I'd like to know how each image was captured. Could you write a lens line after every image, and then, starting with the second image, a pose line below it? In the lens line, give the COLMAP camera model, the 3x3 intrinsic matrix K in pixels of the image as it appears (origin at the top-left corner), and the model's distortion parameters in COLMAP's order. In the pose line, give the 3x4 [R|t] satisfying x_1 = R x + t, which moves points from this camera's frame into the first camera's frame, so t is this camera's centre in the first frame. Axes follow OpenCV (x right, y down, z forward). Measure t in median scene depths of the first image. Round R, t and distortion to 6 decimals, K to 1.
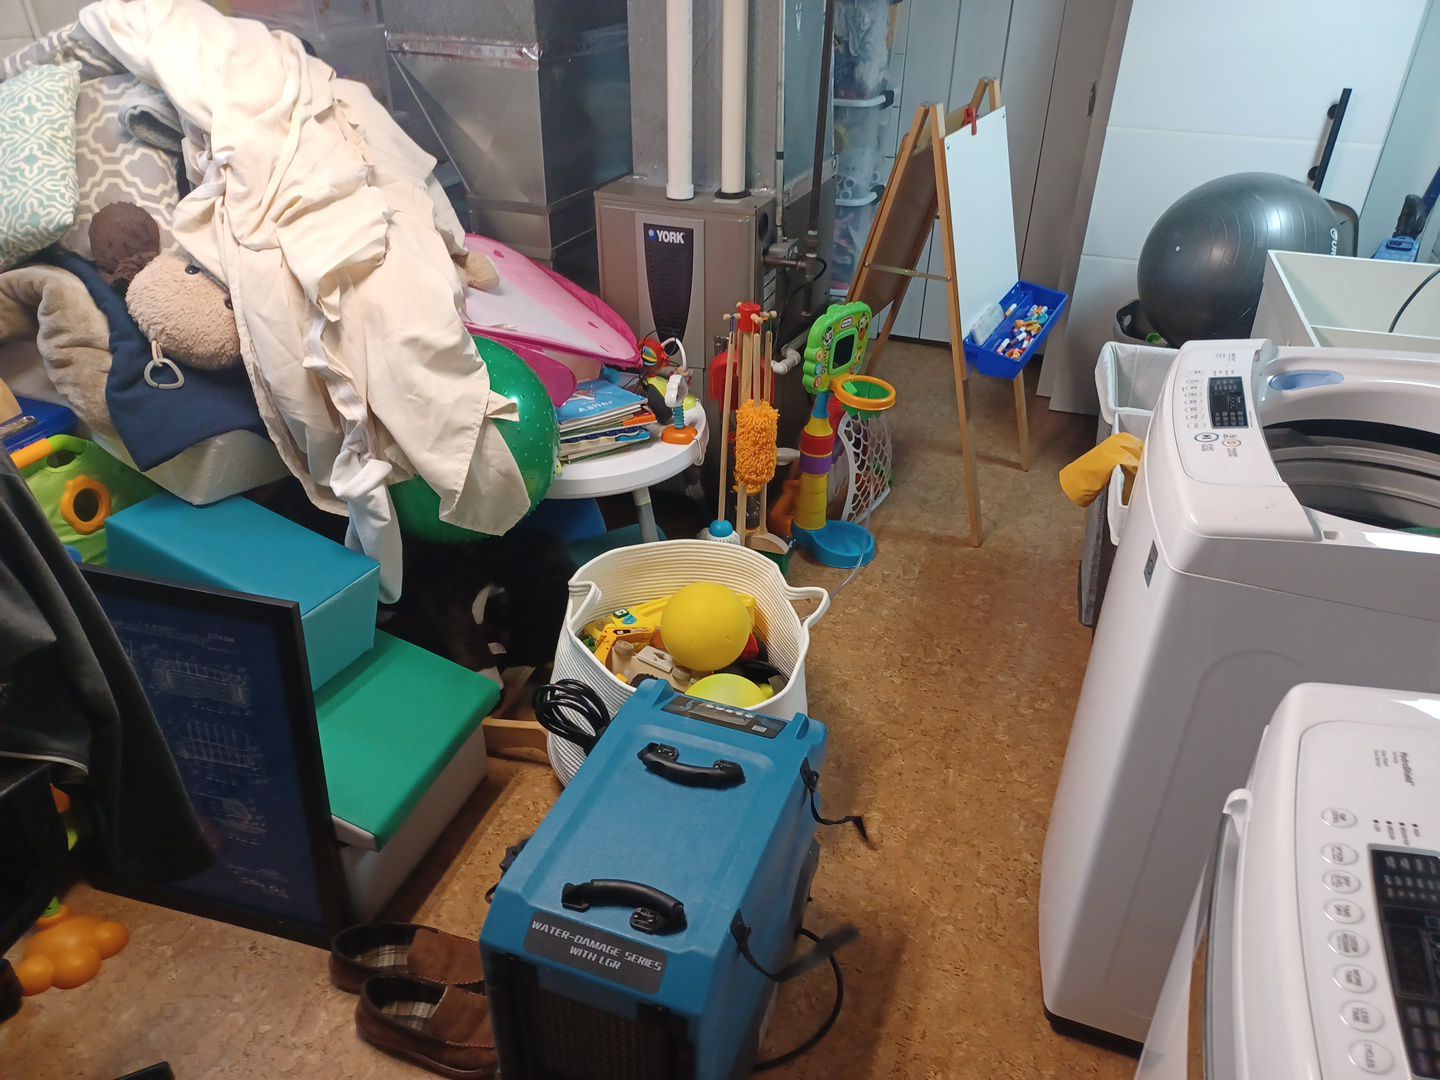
lens RADIAL K [[1023.2, 0, 726.6], [0, 1023.2, 536.3], [0, 0, 1]] dist [0.028183, 0.001286]
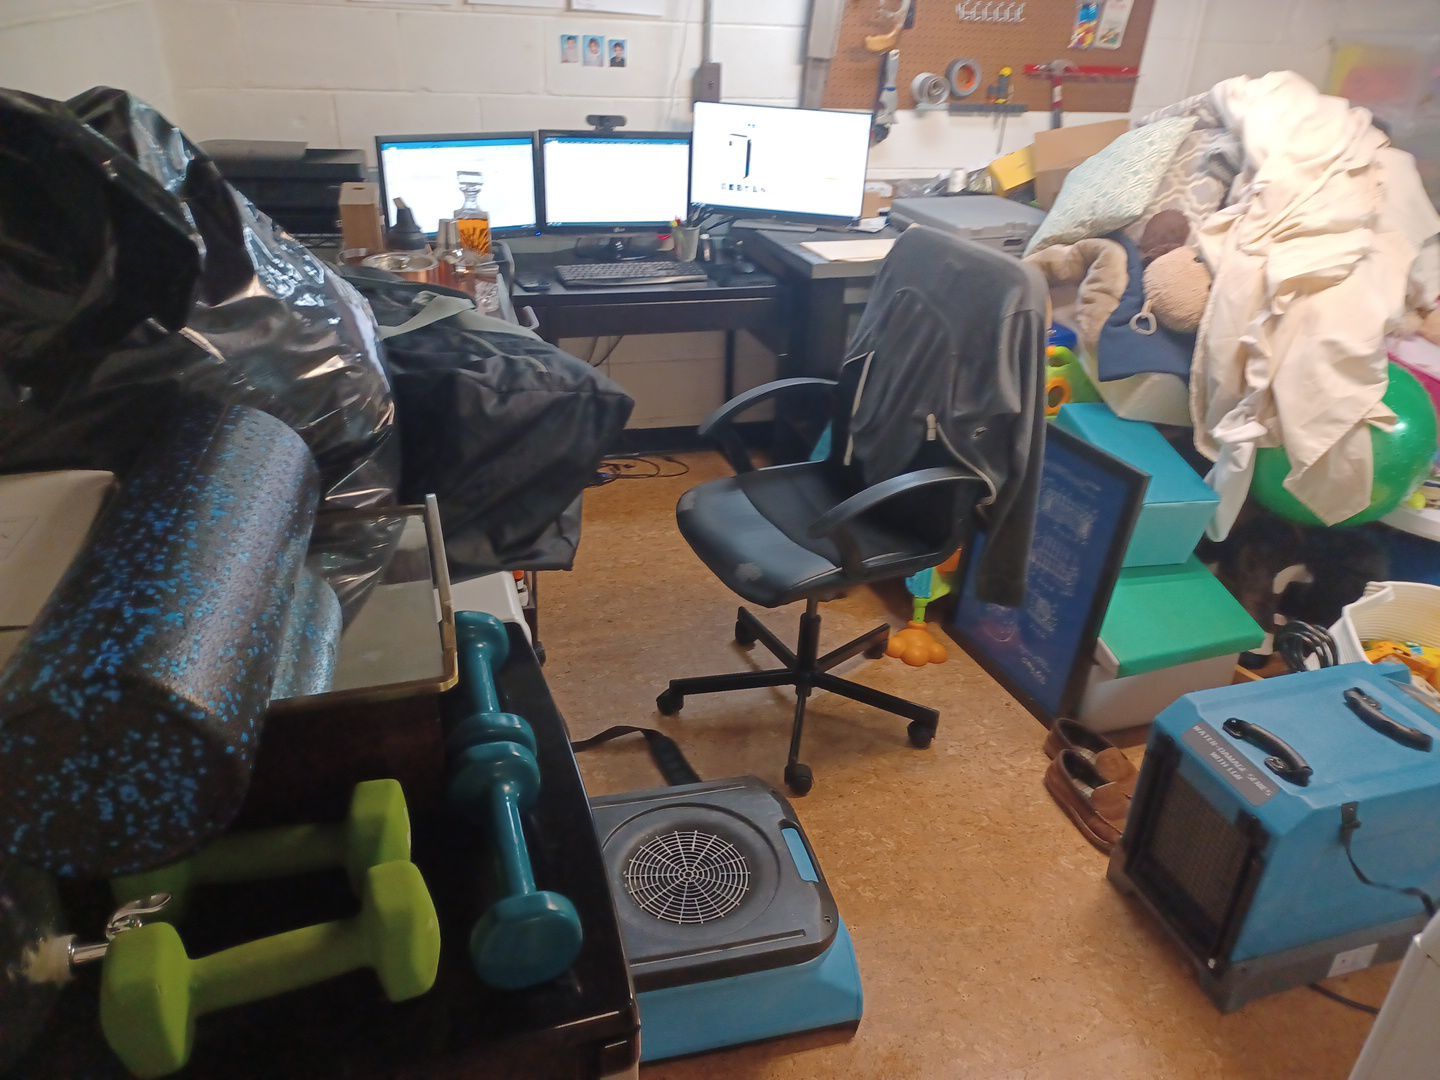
lens RADIAL K [[1112.9, 0, 694.2], [0, 1112.9, 539.8], [0, 0, 1]] dist [-0.039445, 0.074674]
pose [[0.592764, 0.365465, -0.717681, 0.284288], [-0.439177, 0.893643, 0.092334, 0.235605], [0.675095, 0.260457, 0.690224, -0.382805]]
